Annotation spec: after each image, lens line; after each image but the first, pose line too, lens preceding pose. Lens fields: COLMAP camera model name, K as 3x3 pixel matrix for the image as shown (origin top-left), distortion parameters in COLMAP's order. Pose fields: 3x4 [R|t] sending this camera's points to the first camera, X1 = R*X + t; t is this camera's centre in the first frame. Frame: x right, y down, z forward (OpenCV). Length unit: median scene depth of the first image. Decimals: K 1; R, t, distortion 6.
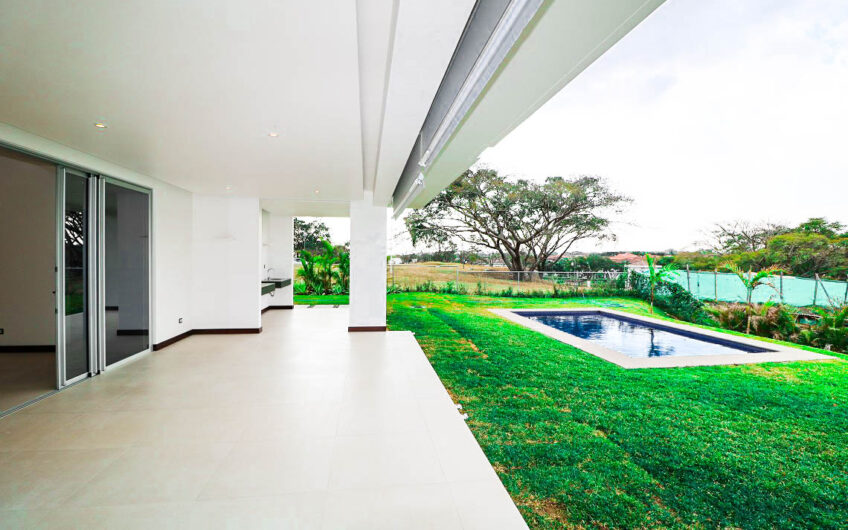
lens RADIAL K [[400.5, 0, 429.3], [0, 400.5, 264.0], [0, 0, 1]] dist [-0.008075, -0.007243]
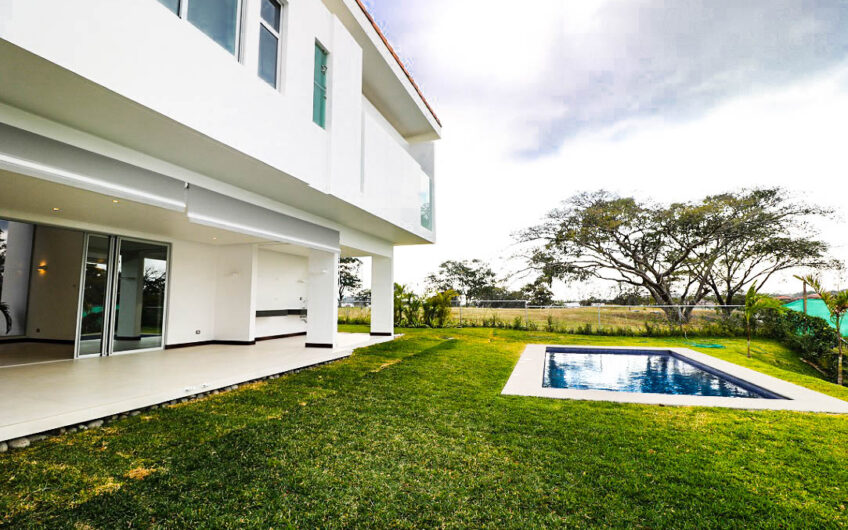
lens RADIAL K [[400.5, 0, 423.5], [0, 400.5, 265.6], [0, 0, 1]] dist [-0.008075, -0.007243]
pose [[0.883309, -0.061472, -0.464743, 0.299742], [0.008513, 0.993305, -0.115205, 0.029064], [0.468713, 0.097806, 0.877919, 0.034892]]
